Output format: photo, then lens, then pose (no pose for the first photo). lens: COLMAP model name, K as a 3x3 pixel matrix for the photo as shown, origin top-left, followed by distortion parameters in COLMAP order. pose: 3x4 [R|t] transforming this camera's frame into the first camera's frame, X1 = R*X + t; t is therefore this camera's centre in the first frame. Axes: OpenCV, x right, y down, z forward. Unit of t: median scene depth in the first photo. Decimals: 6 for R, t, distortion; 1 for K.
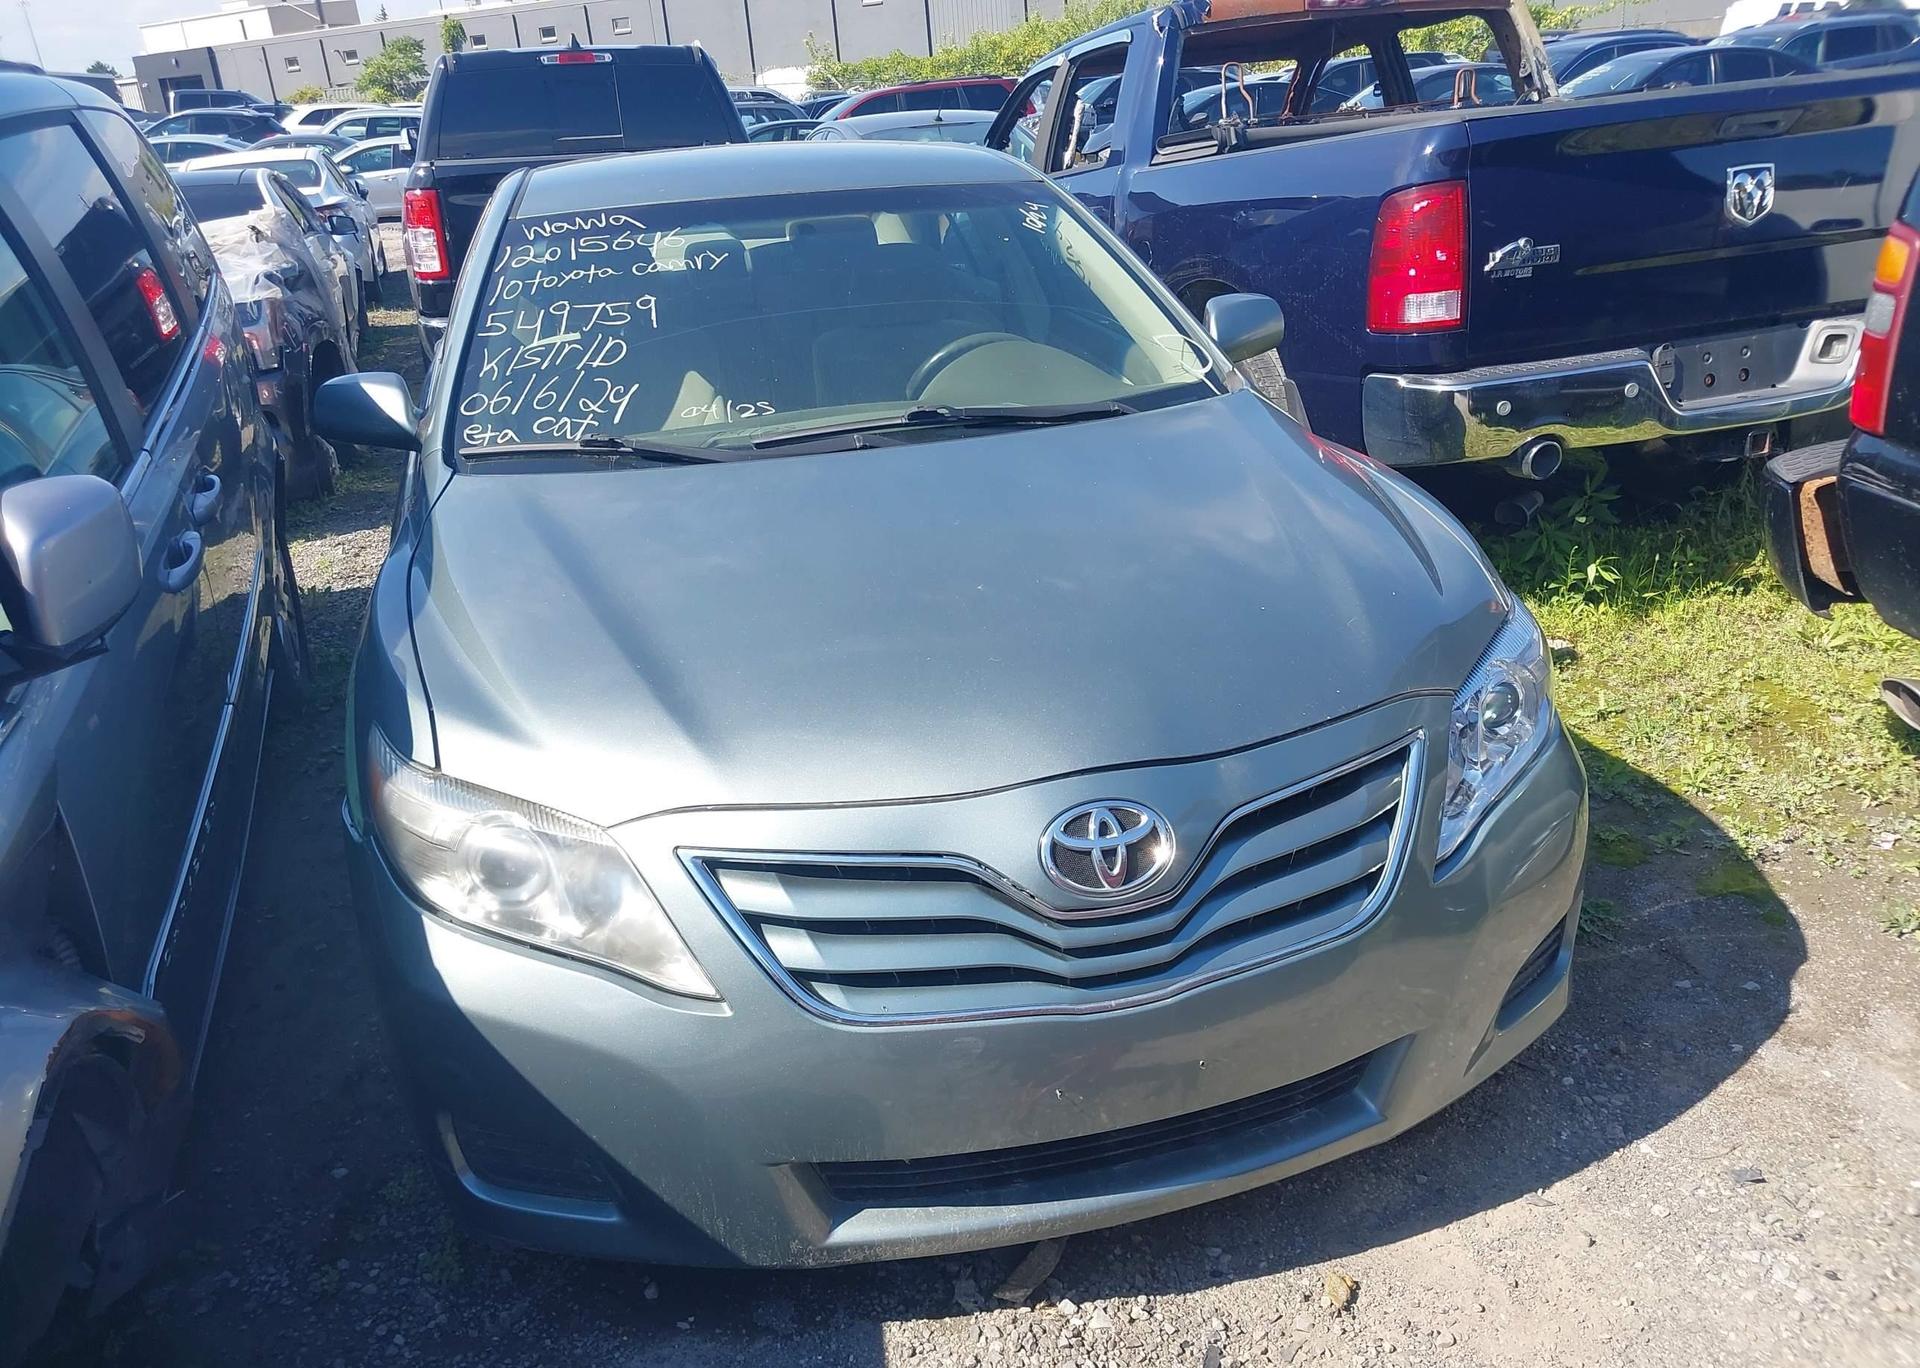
lens RADIAL K [[1494.2, 0, 946.6], [0, 1494.2, 674.3], [0, 0, 1]] dist [0.031176, -0.038280]
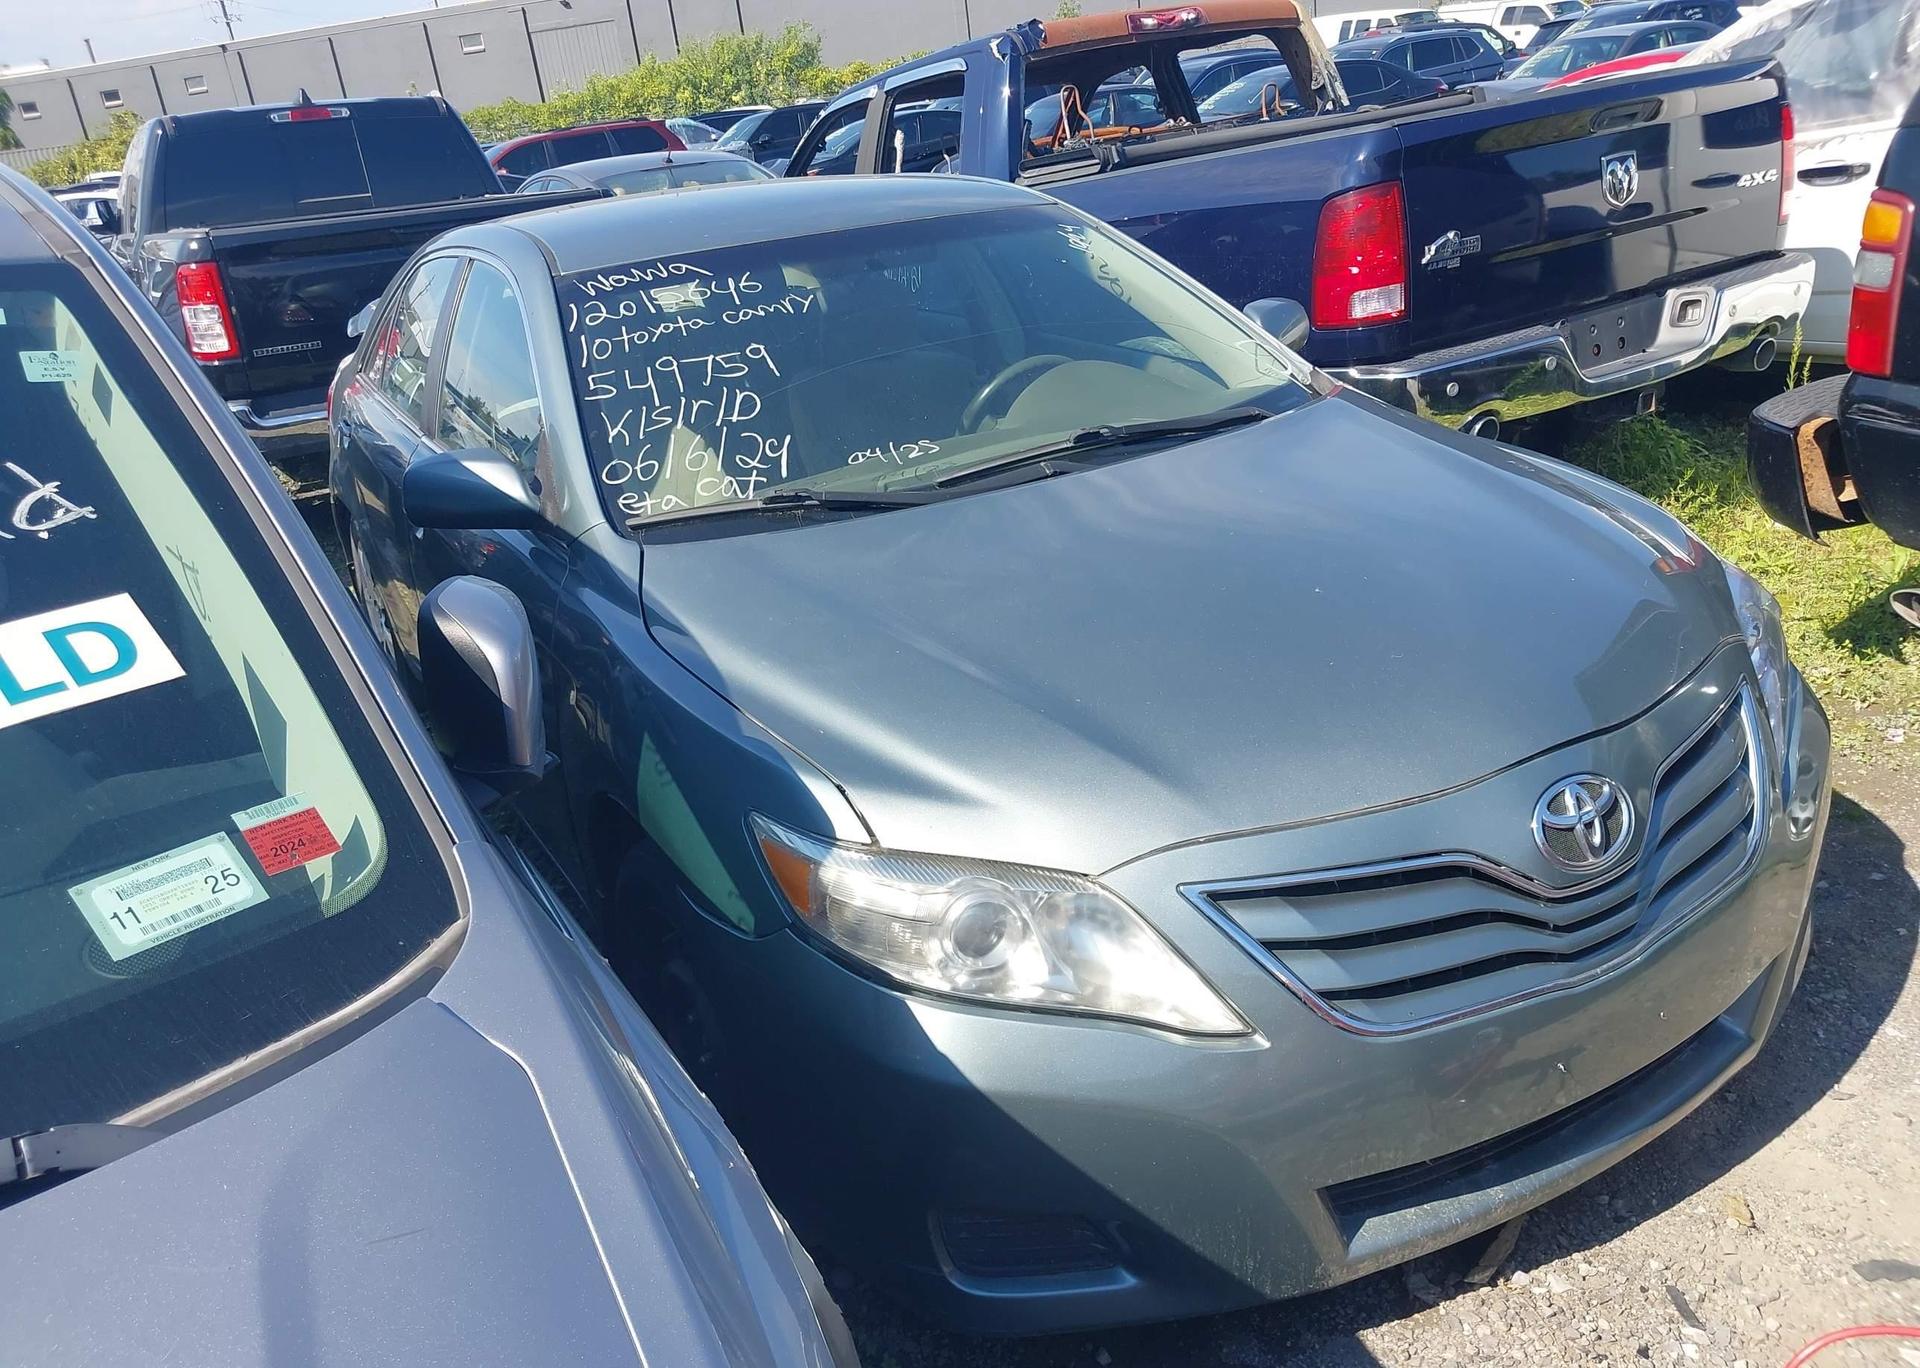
lens RADIAL K [[1494.2, 0, 947.0], [0, 1494.2, 681.7], [0, 0, 1]] dist [0.031176, -0.038280]
pose [[0.969235, -0.127088, 0.210788, -0.330832], [0.130676, 0.991420, -0.003123, -0.020886], [-0.208582, 0.030572, 0.977527, 0.049487]]
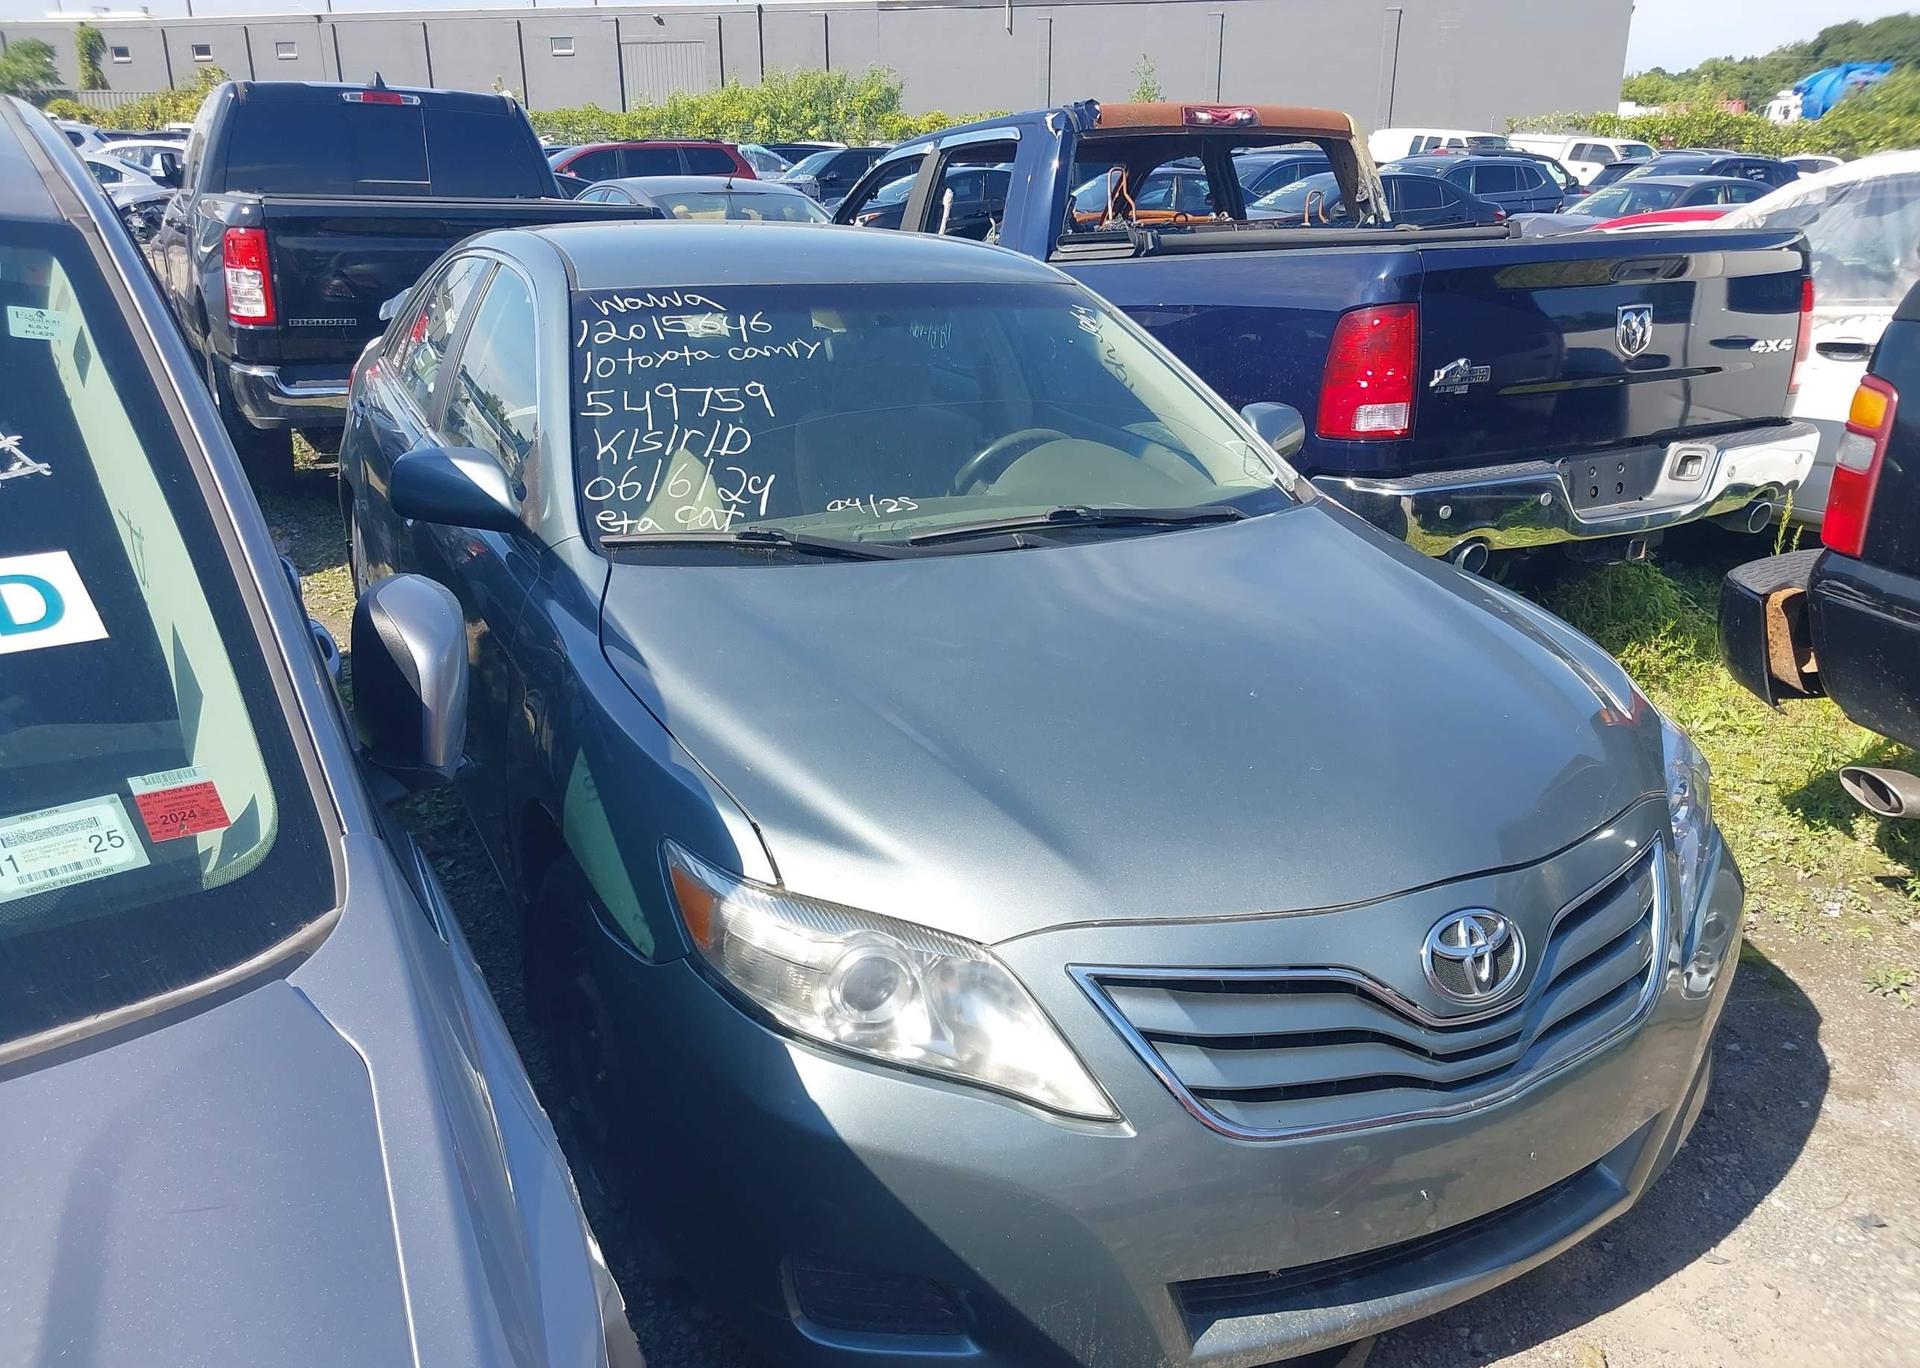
lens RADIAL K [[1494.2, 0, 949.6], [0, 1494.2, 680.1], [0, 0, 1]] dist [0.031176, -0.038280]
pose [[0.977023, 0.006888, 0.213021, -0.301454], [0.000947, 0.999327, -0.036658, -0.023757], [-0.213130, 0.036017, 0.976360, 0.028419]]
